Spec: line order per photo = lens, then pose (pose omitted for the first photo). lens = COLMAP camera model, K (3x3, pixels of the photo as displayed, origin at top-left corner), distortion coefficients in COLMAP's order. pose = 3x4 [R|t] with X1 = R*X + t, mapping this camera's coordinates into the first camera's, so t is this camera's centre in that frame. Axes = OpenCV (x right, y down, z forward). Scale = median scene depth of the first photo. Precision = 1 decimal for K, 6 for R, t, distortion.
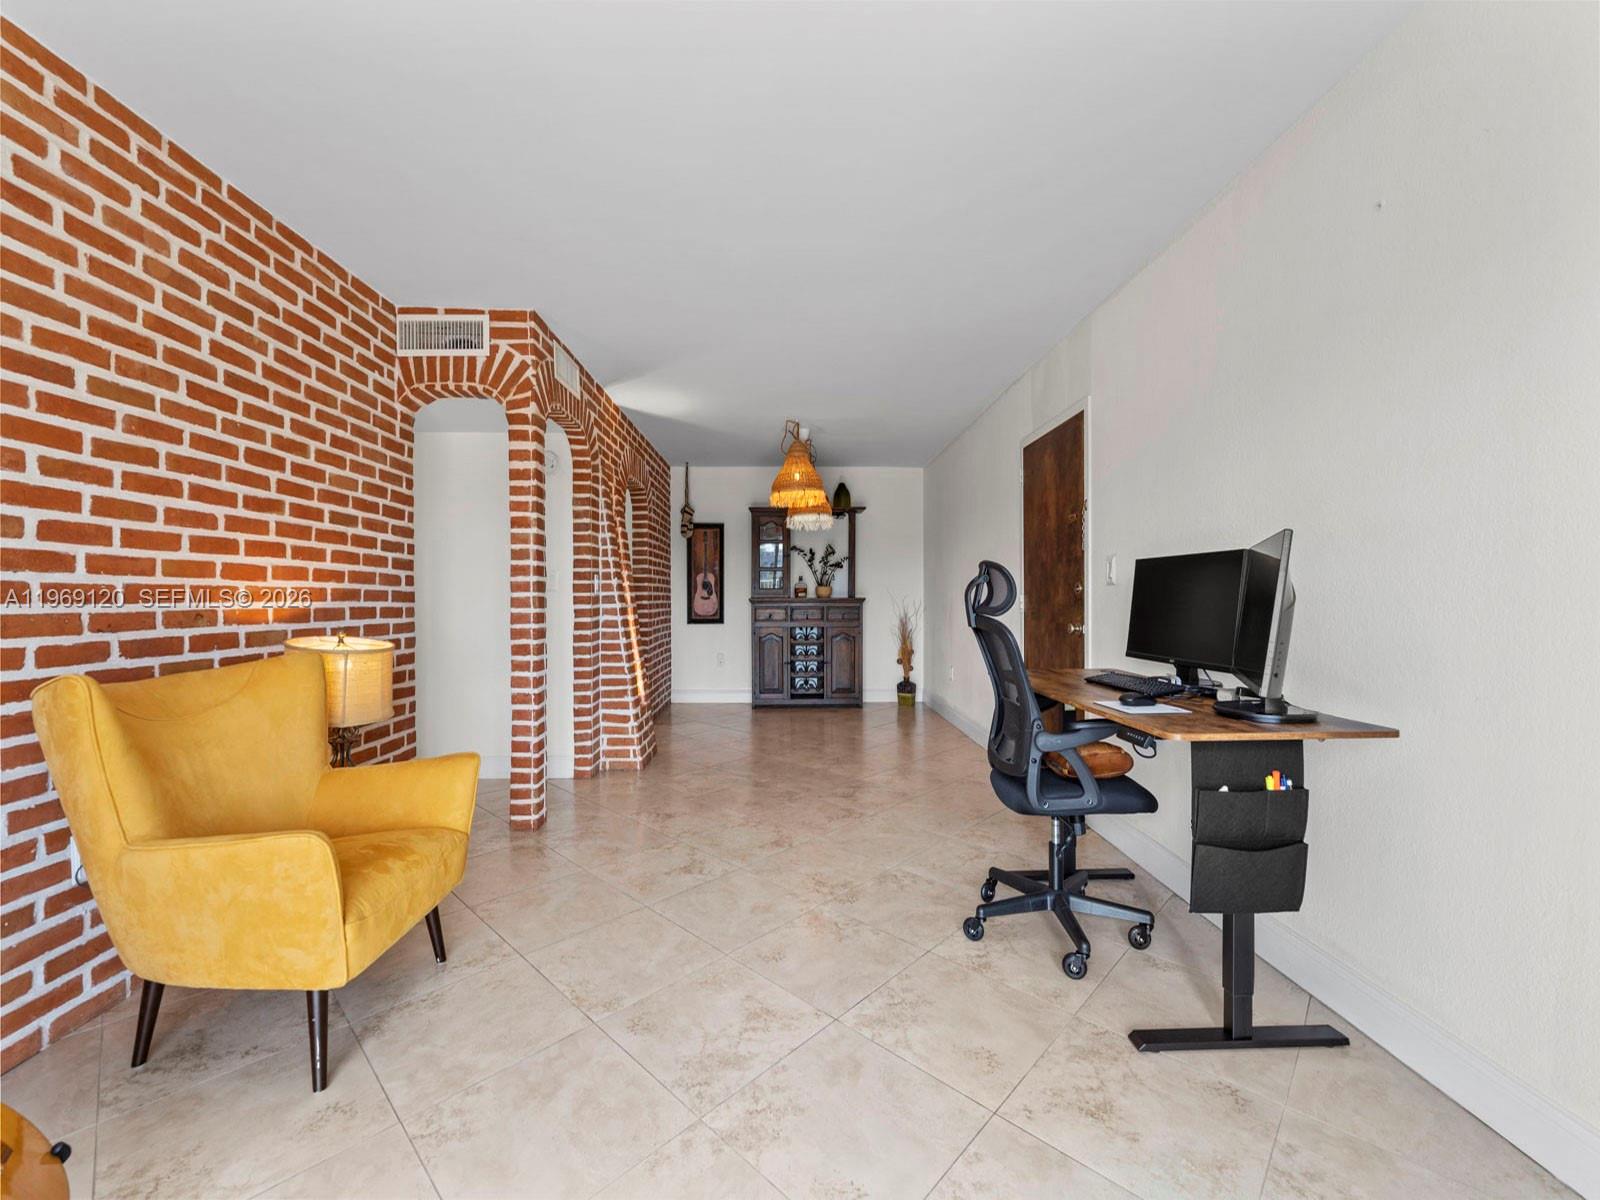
lens RADIAL K [[652.0, 0, 800.8], [0, 652.0, 609.0], [0, 0, 1]] dist [-0.000529, -0.000185]
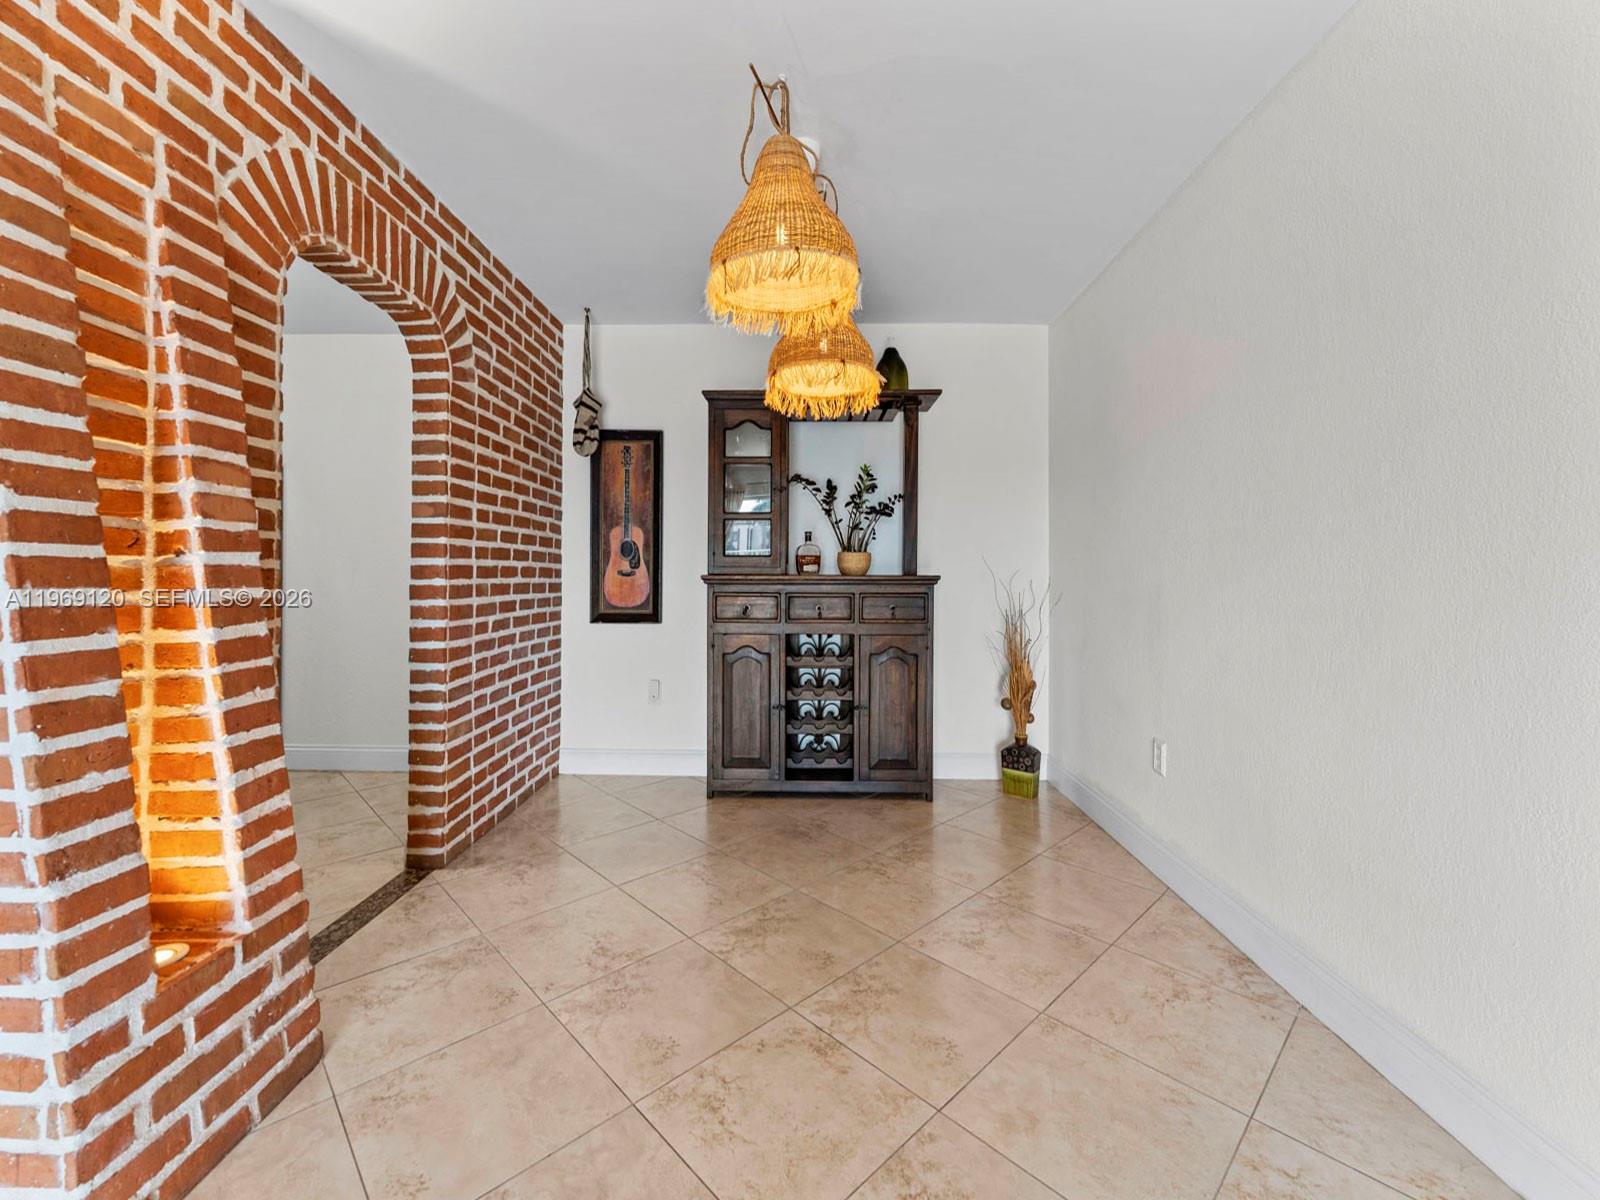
lens RADIAL K [[662.1, 0, 797.0], [0, 662.1, 569.3], [0, 0, 1]] dist [0.000021, -0.000406]
pose [[0.998726, 0.006467, -0.050049, 0.017122], [-0.007733, 0.999654, -0.025151, -0.008284], [0.049869, 0.025506, 0.998430, 0.492638]]
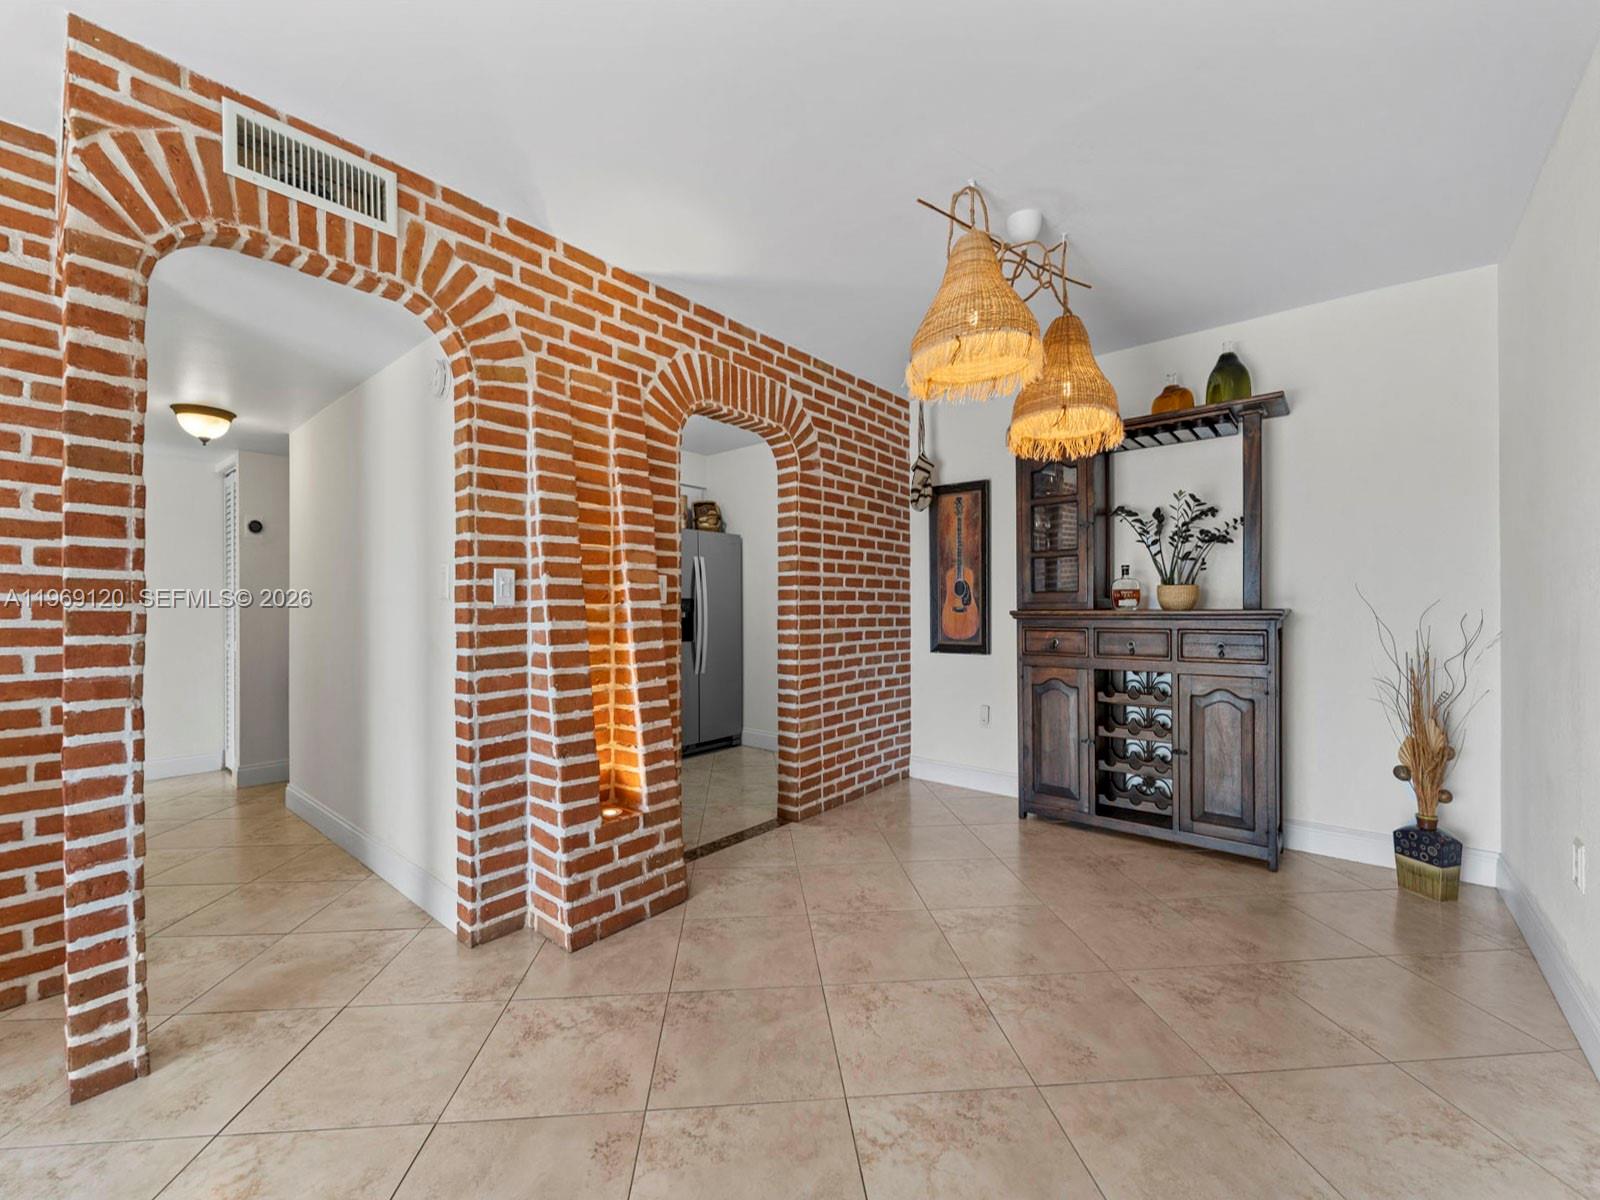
lens RADIAL K [[652.0, 0, 800.8], [0, 652.0, 609.0], [0, 0, 1]] dist [-0.000529, -0.000185]
pose [[0.744865, -0.000777, -0.667215, 0.145692], [-0.009410, 0.999888, -0.011670, -0.009636], [0.667149, 0.014971, 0.744774, 0.476132]]
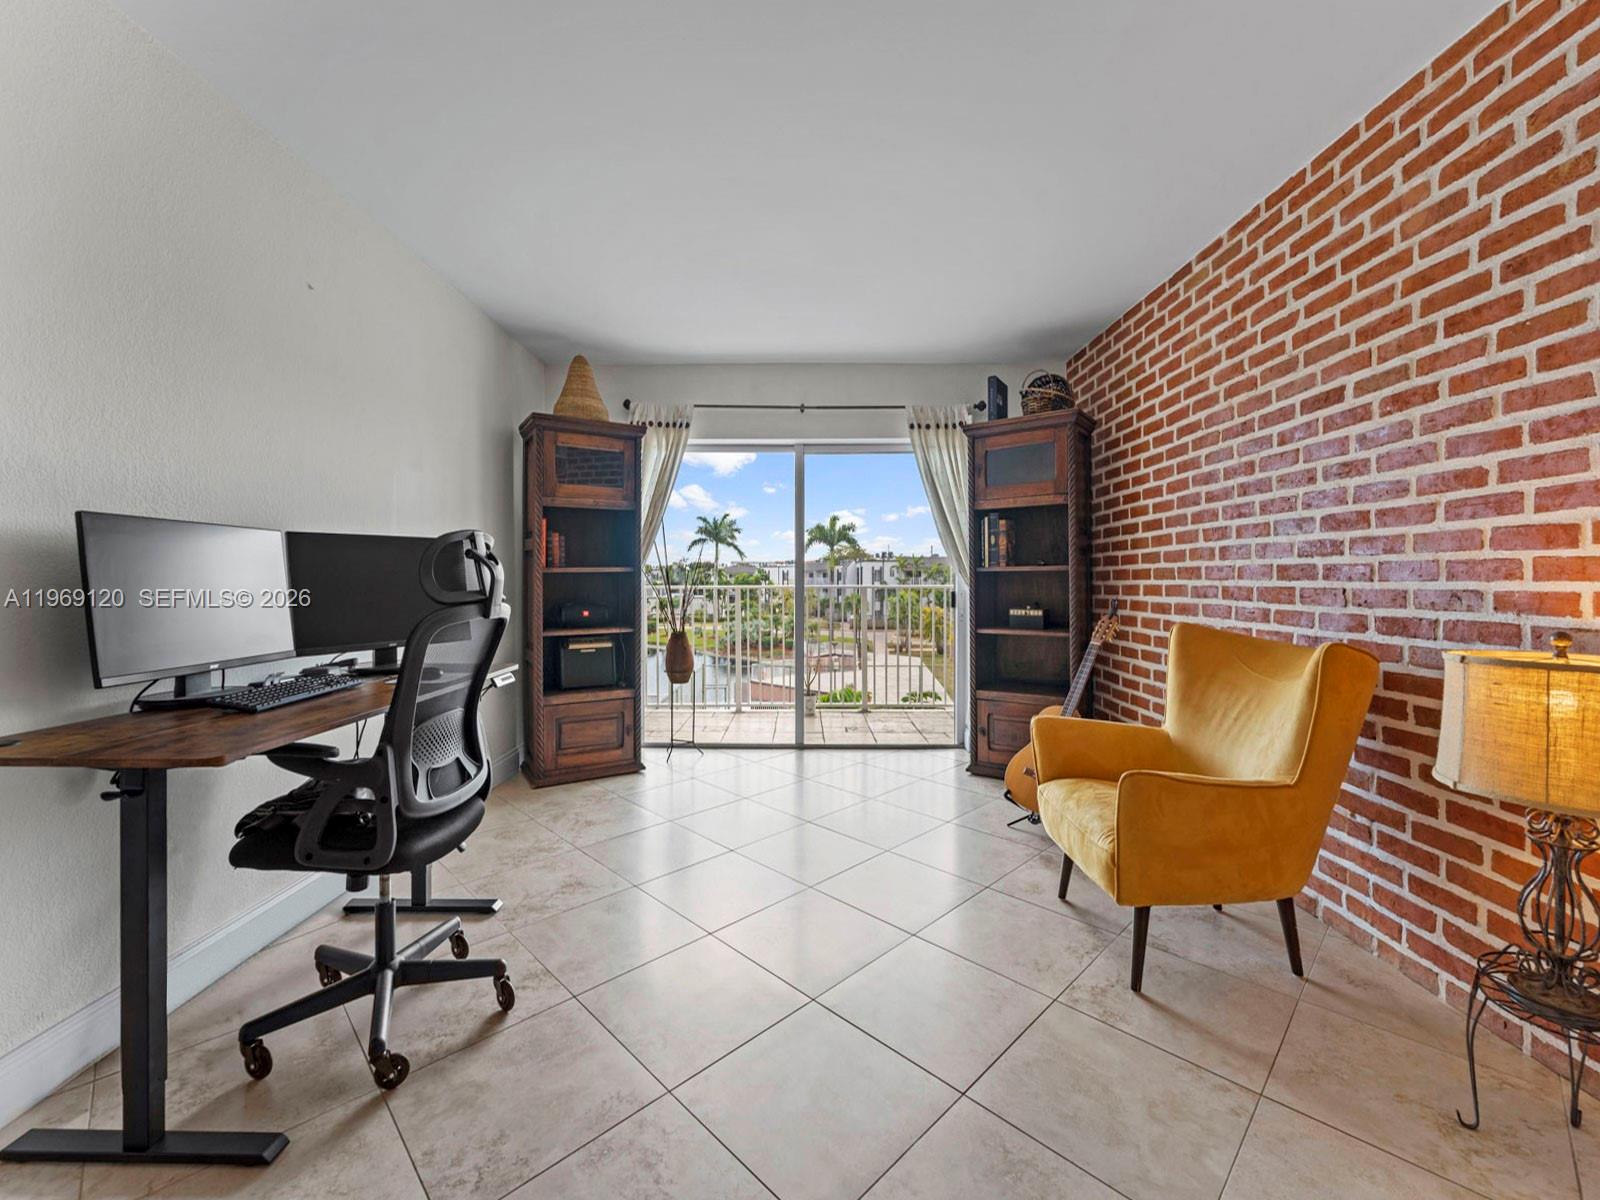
lens RADIAL K [[653.0, 0, 797.1], [0, 653.0, 591.3], [0, 0, 1]] dist [-0.002078, -0.000342]
pose [[-0.999463, 0.001644, 0.032724, -0.038136], [0.002842, 0.999327, 0.036583, -0.009187], [-0.032642, 0.036657, -0.998795, 0.577019]]
